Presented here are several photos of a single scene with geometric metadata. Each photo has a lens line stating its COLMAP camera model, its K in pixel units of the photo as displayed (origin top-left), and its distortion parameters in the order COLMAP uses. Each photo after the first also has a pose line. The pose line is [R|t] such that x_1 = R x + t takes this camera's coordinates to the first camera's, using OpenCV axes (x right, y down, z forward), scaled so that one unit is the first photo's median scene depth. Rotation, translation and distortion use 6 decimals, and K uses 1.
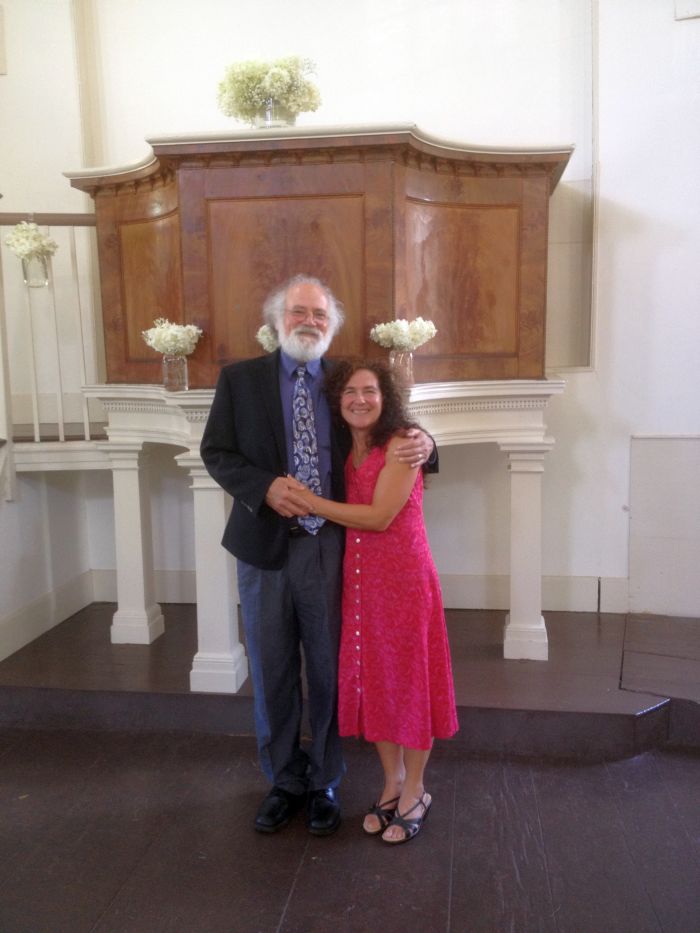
lens RADIAL K [[868.3, 0, 350.0], [0, 868.3, 466.5], [0, 0, 1]] dist [0.118292, -0.264362]
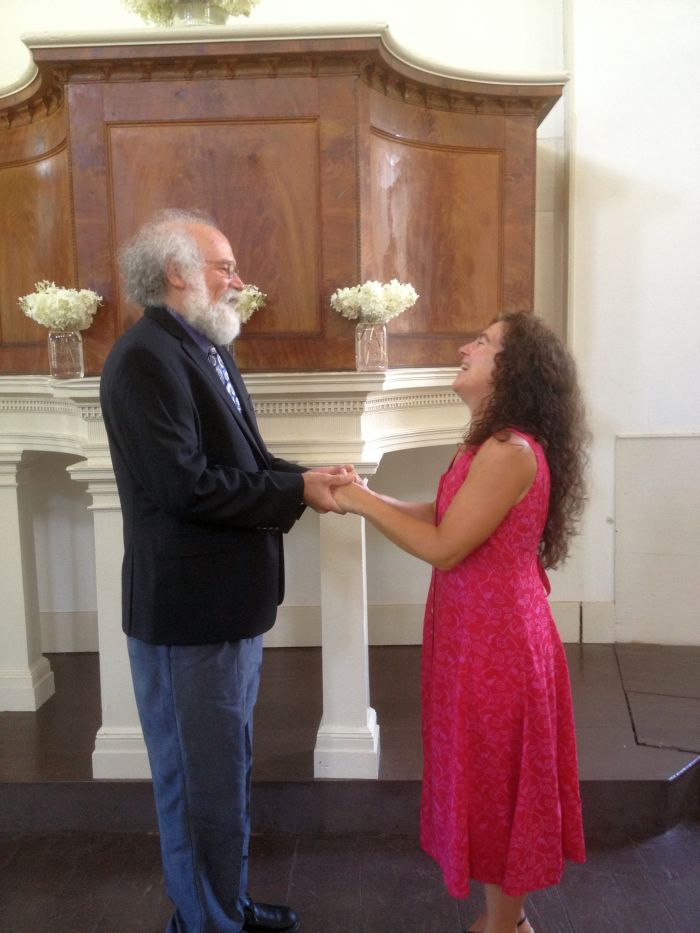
lens RADIAL K [[868.3, 0, 350.0], [0, 868.3, 466.5], [0, 0, 1]] dist [0.118292, -0.264362]
pose [[0.992574, -0.017615, 0.120360, -0.050691], [0.019641, 0.999684, -0.015669, 0.004455], [-0.120046, 0.017917, 0.992607, 0.226887]]
